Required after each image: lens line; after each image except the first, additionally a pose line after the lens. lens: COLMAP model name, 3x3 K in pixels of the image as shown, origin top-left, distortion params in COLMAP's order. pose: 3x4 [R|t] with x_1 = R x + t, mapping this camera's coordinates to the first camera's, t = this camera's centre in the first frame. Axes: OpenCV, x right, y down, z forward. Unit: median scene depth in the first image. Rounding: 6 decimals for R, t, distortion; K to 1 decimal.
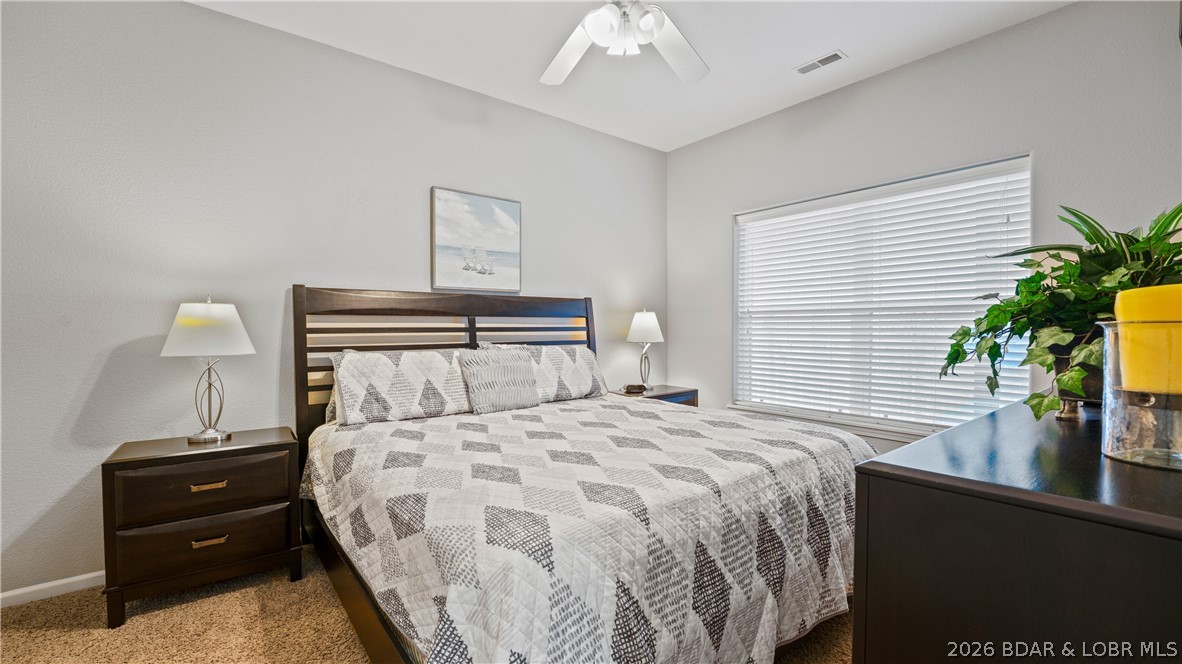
lens RADIAL K [[480.5, 0, 584.3], [0, 480.5, 334.4], [0, 0, 1]] dist [0.002252, 0.000164]
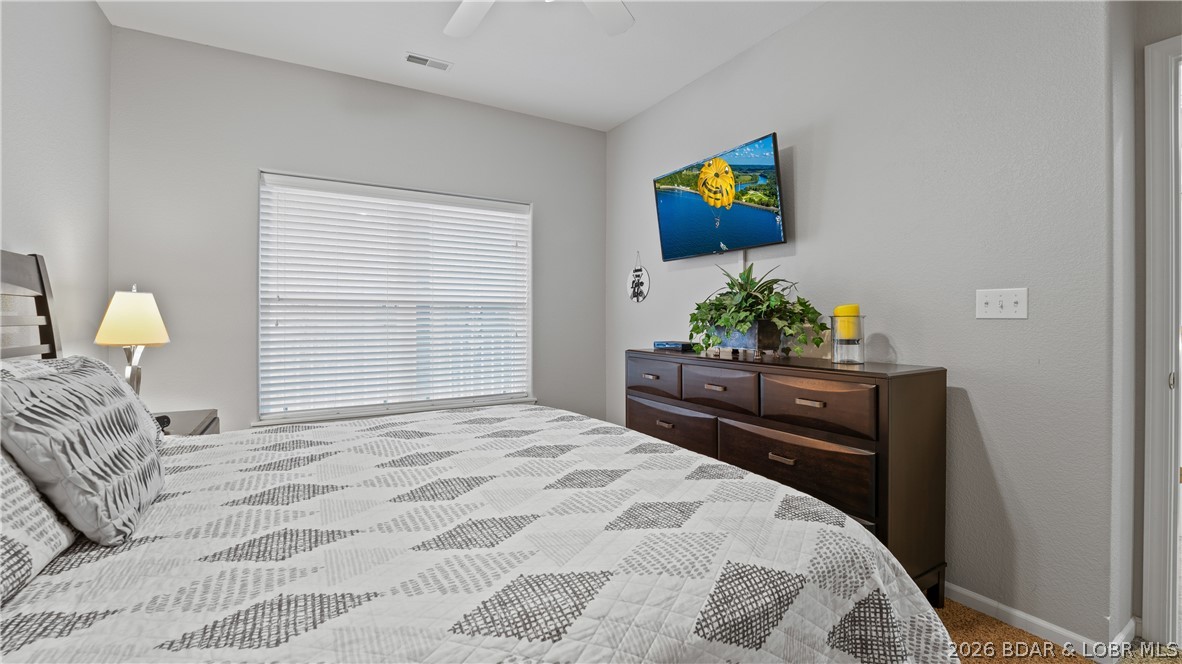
lens RADIAL K [[484.9, 0, 582.6], [0, 484.9, 326.2], [0, 0, 1]] dist [-0.023082, 0.000088]
pose [[0.159835, -0.014818, 0.987033, -0.363885], [0.017061, 0.999779, 0.012247, -0.003630], [-0.986996, 0.014882, 0.160052, 0.389654]]
